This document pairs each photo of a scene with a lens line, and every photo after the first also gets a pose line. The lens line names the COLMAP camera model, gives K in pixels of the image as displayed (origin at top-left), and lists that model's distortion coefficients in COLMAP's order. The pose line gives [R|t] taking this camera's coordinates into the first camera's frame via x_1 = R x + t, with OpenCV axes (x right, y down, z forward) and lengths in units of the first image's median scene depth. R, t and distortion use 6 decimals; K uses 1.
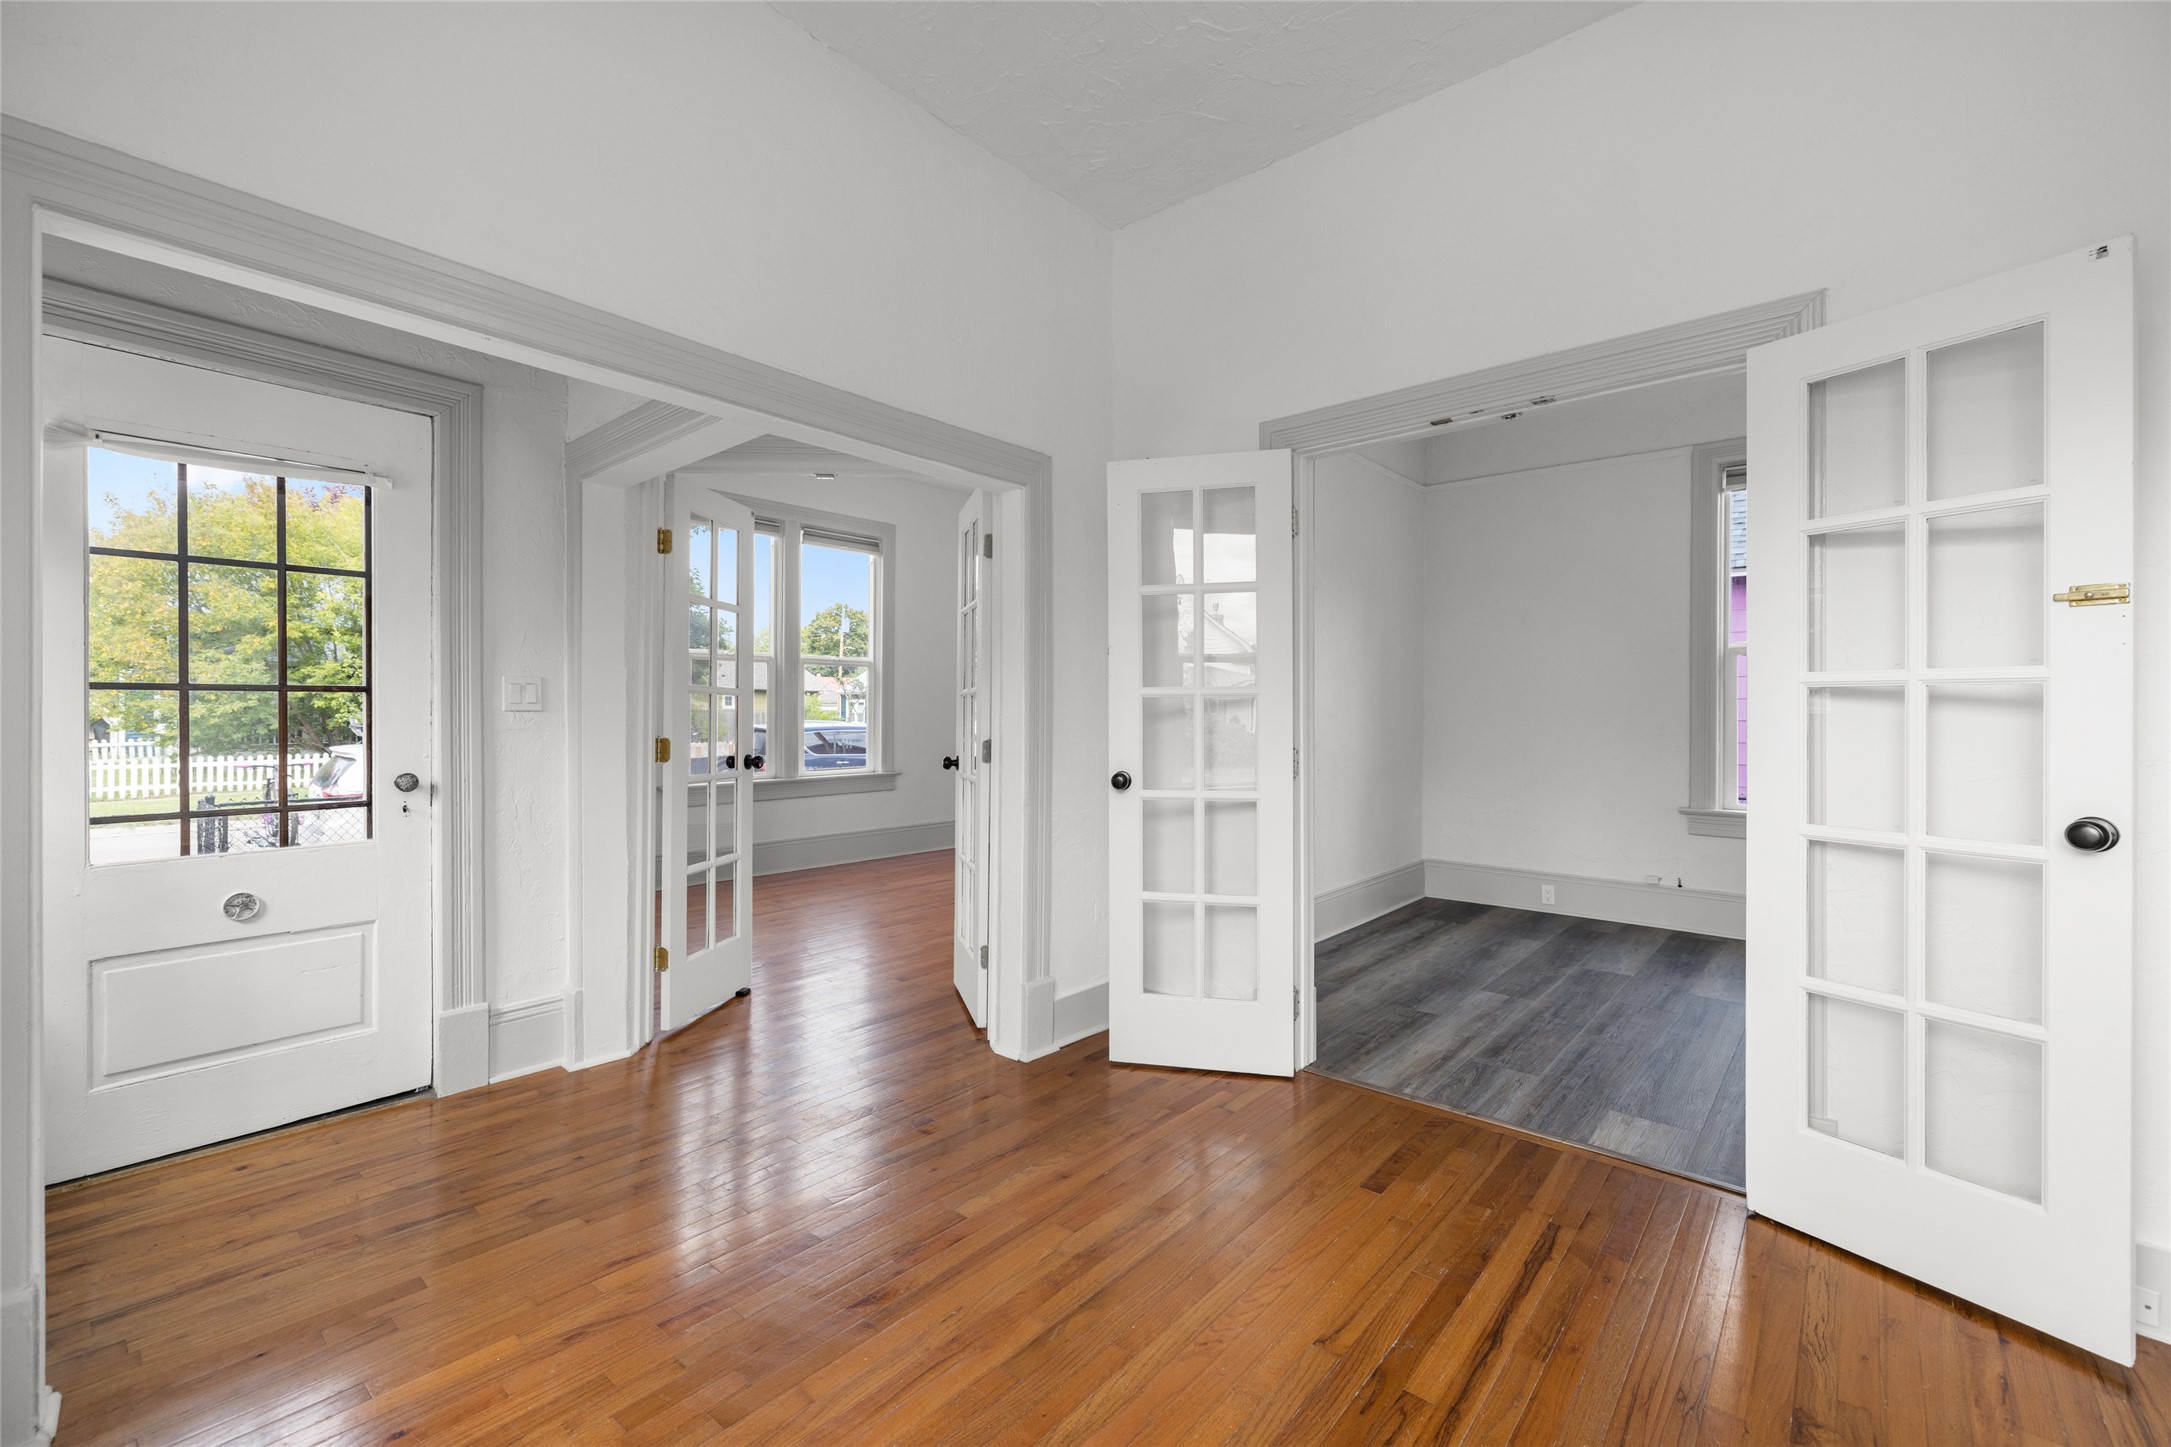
lens RADIAL K [[913.3, 0, 1074.1], [0, 913.3, 706.5], [0, 0, 1]] dist [0.001601, -0.000363]
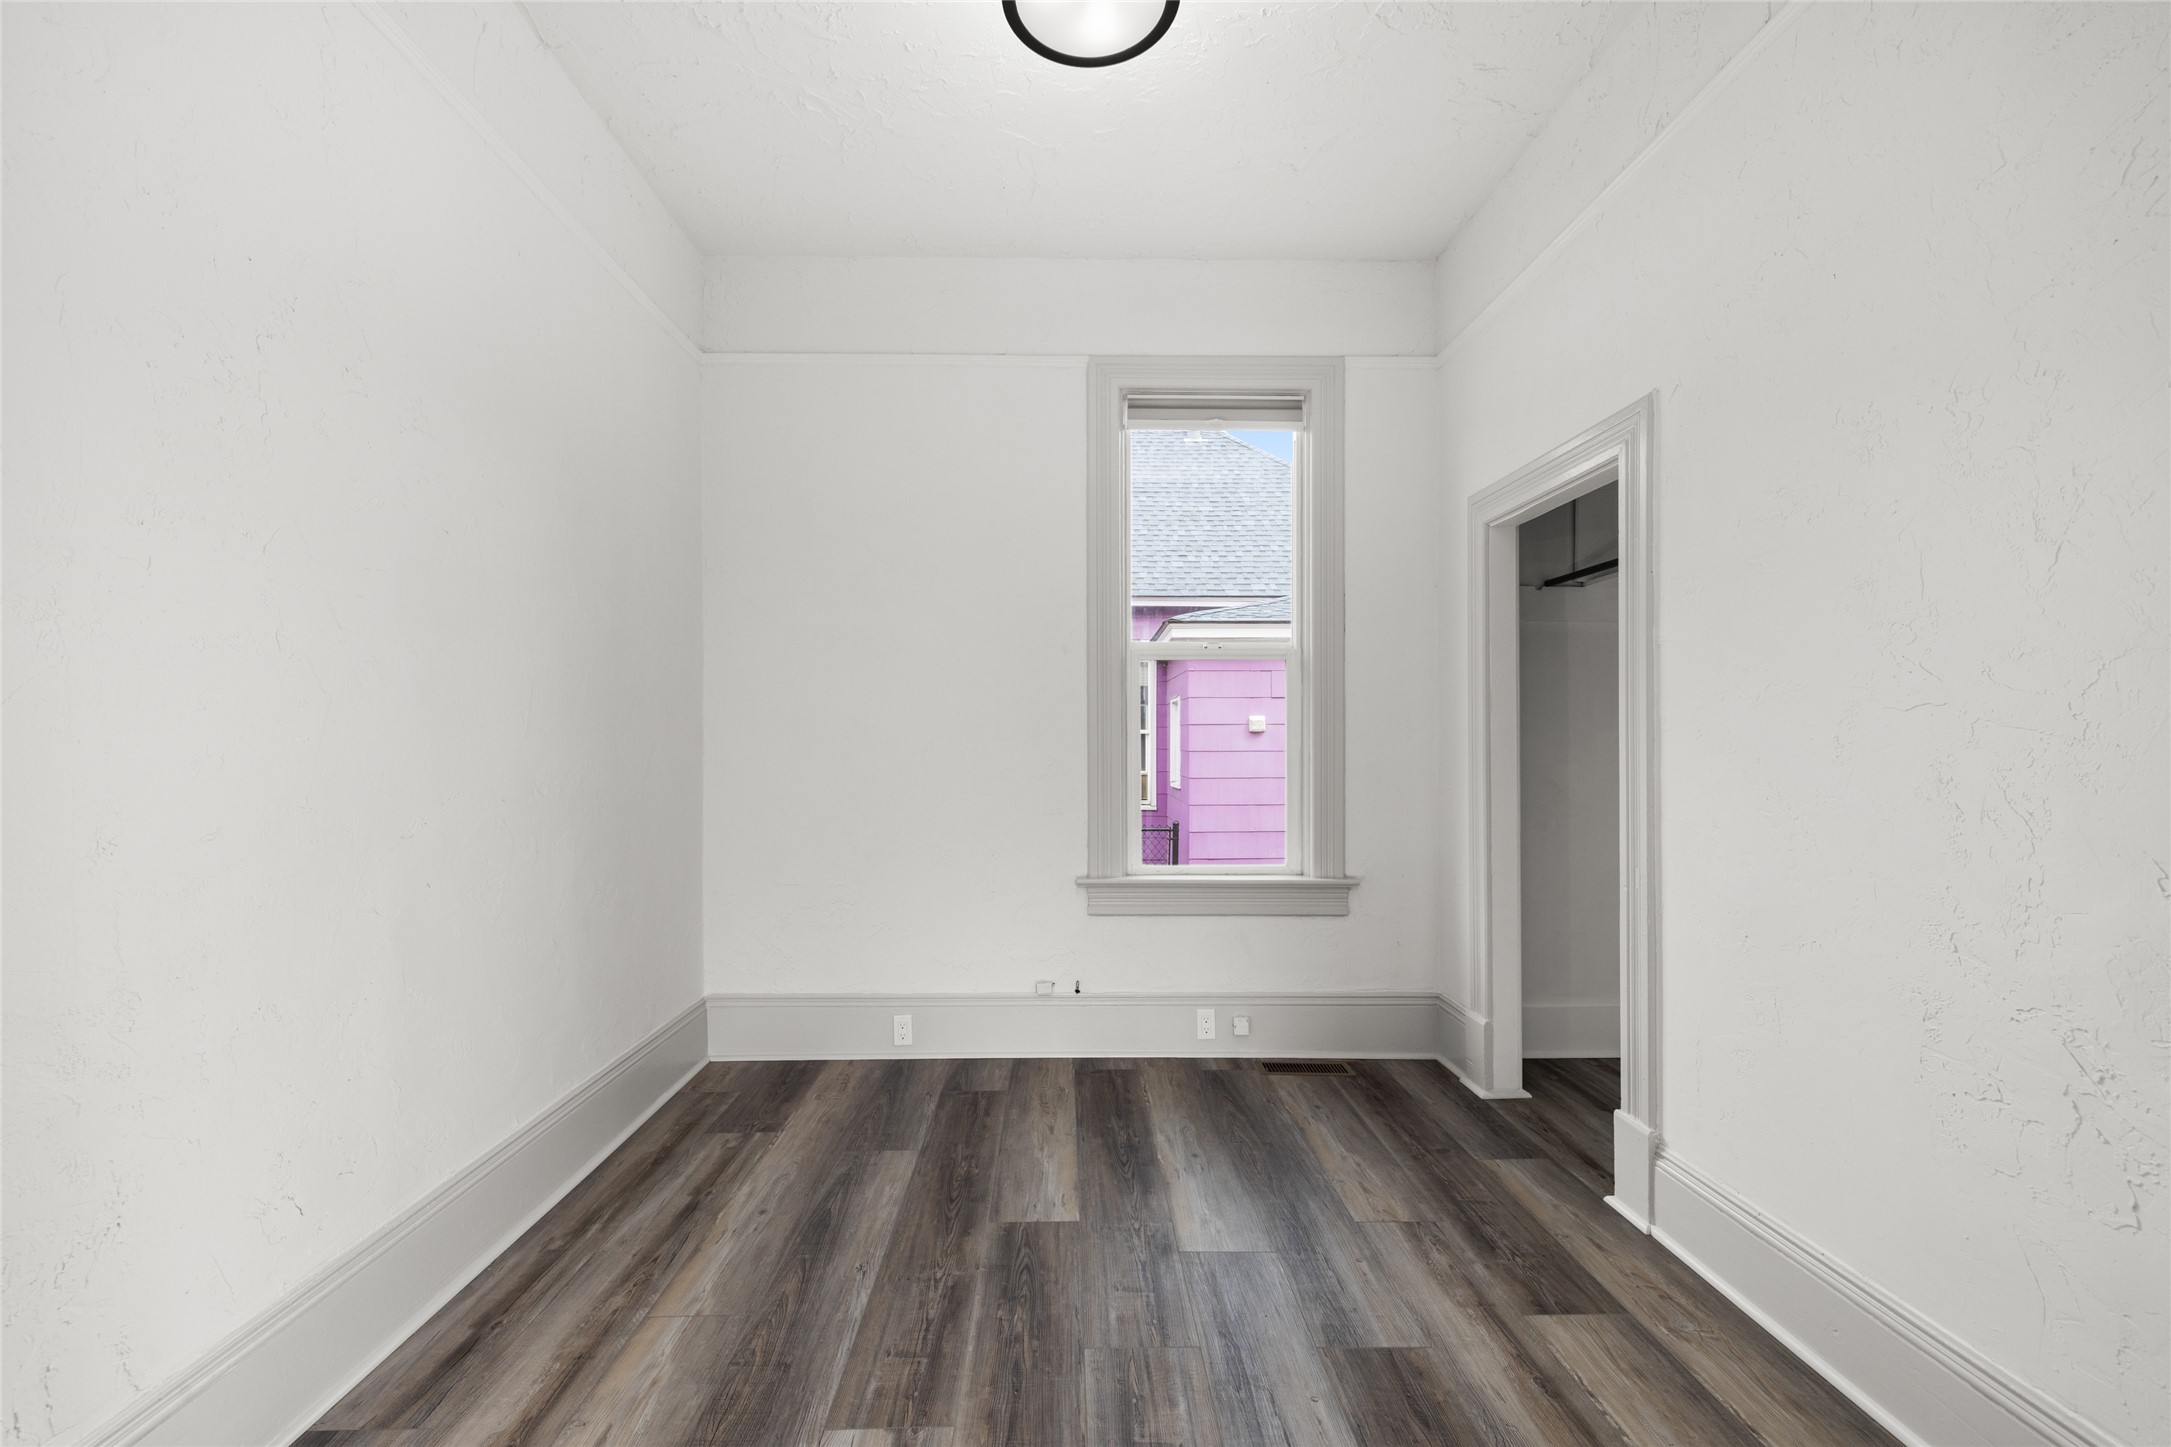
lens RADIAL K [[911.4, 0, 1080.0], [0, 911.4, 743.6], [0, 0, 1]] dist [0.000082, -0.000530]
pose [[0.738569, -0.003770, 0.674167, 0.331335], [0.001431, 0.999991, 0.004024, 0.011970], [-0.674176, -0.002007, 0.738568, 0.808350]]
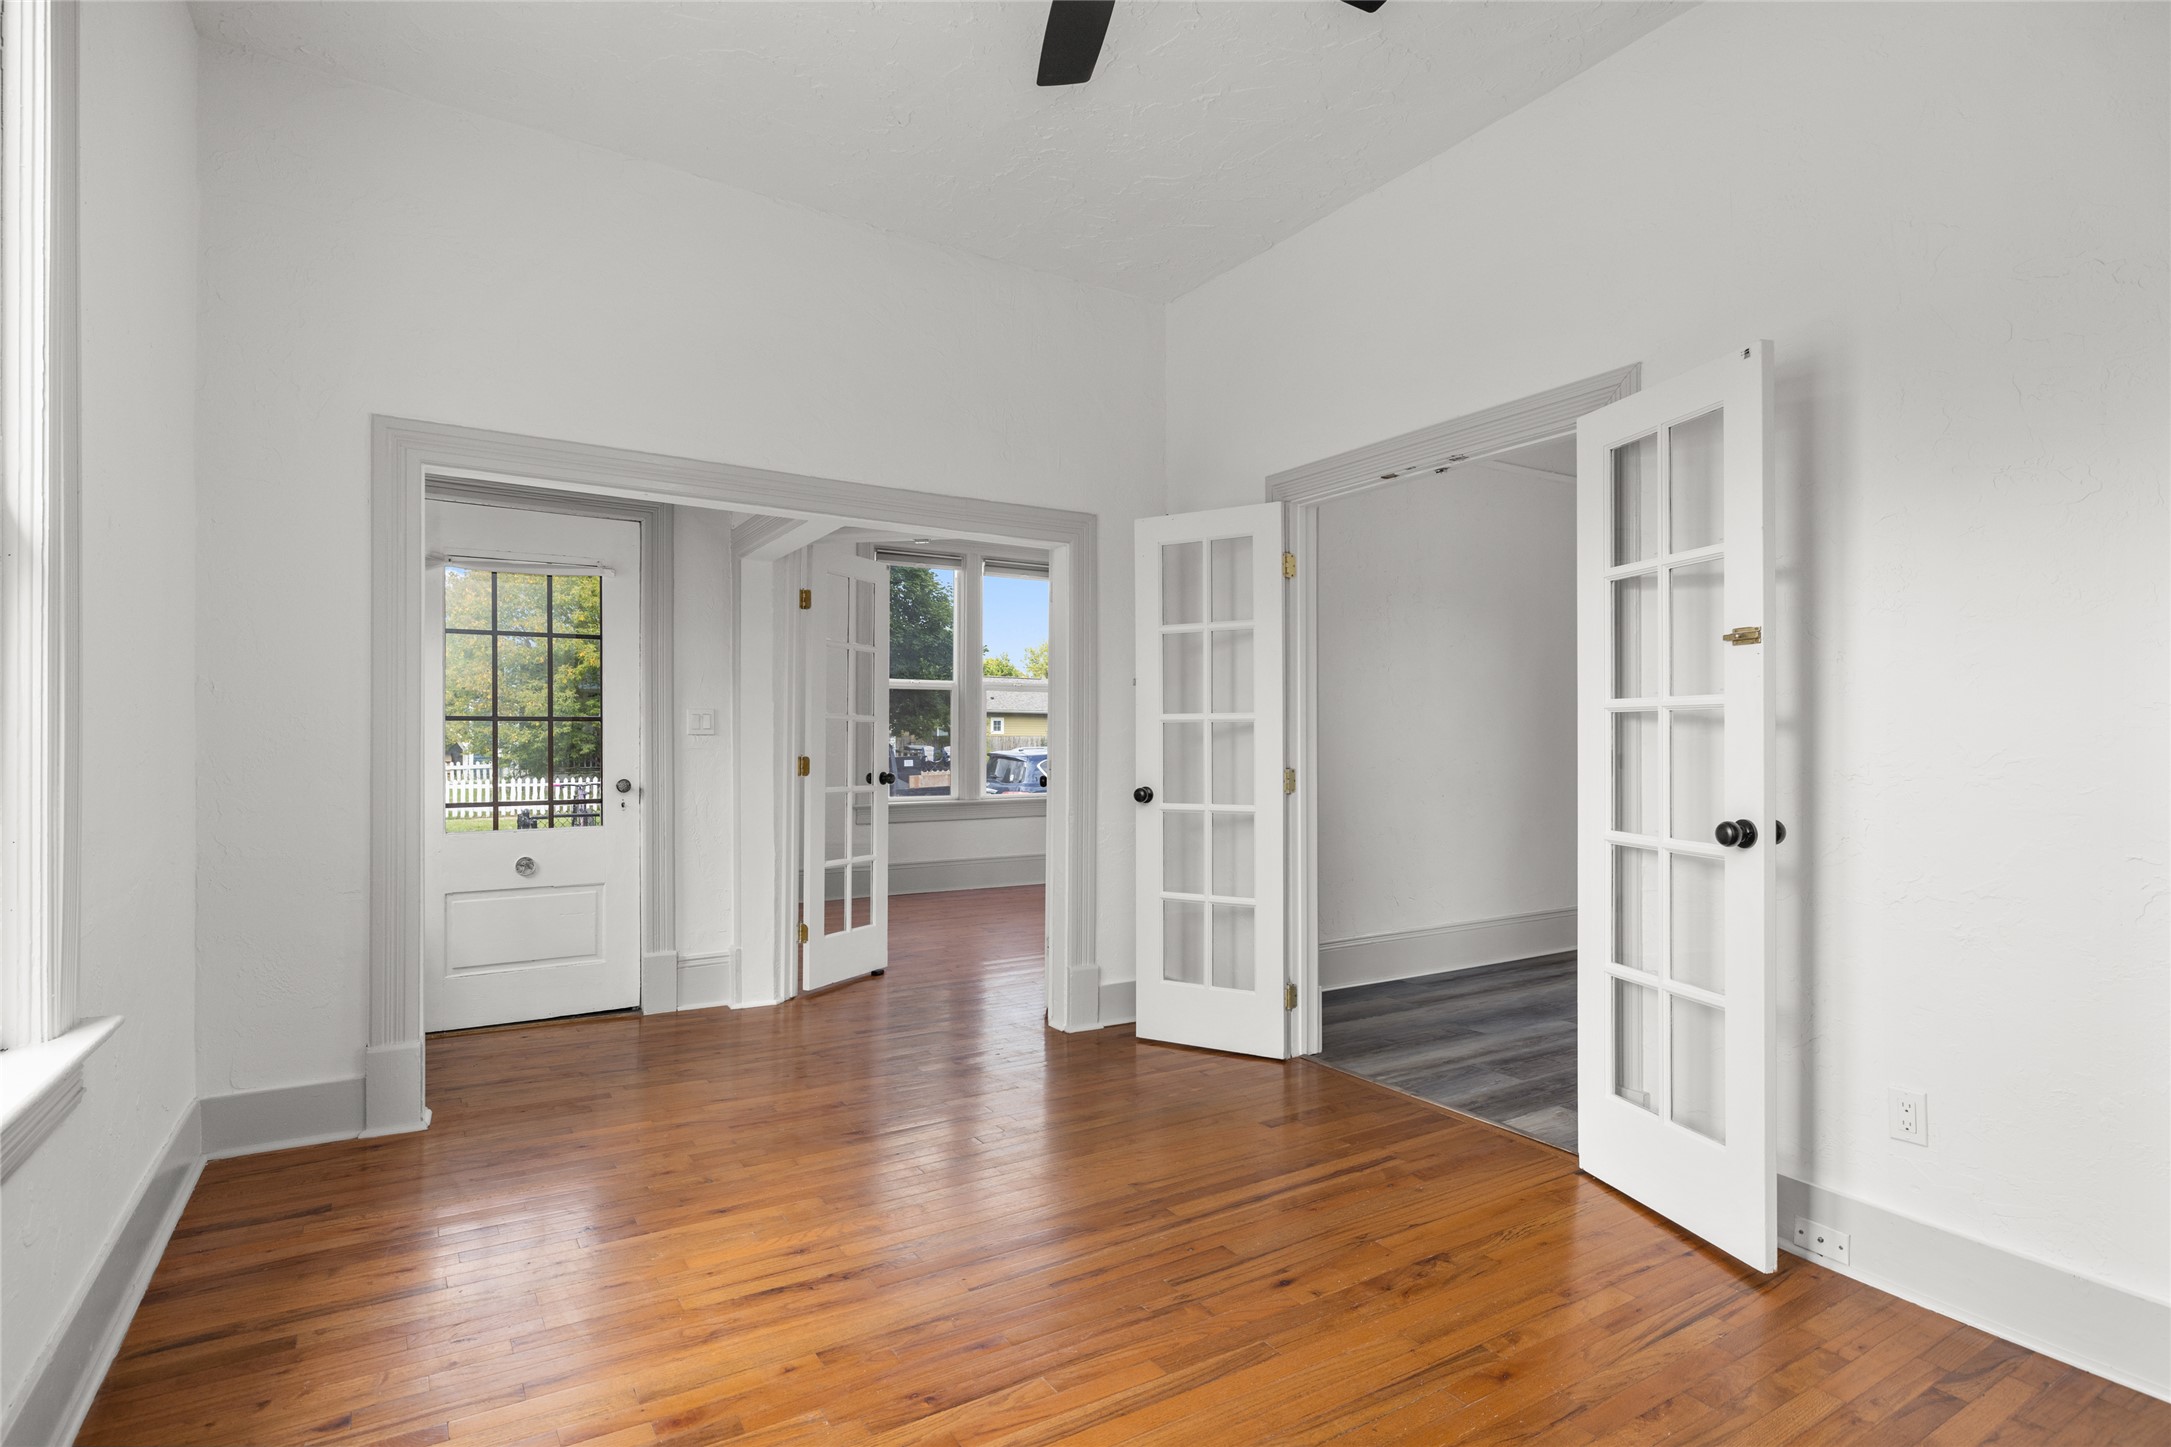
lens RADIAL K [[1092.6, 0, 1075.8], [0, 1092.6, 724.0], [0, 0, 1]] dist [-0.004304, 0.000547]
pose [[0.955104, -0.003775, -0.296245, 0.378850], [0.001689, 0.999972, -0.007295, 0.001925], [0.296264, 0.006467, 0.955084, -0.347269]]
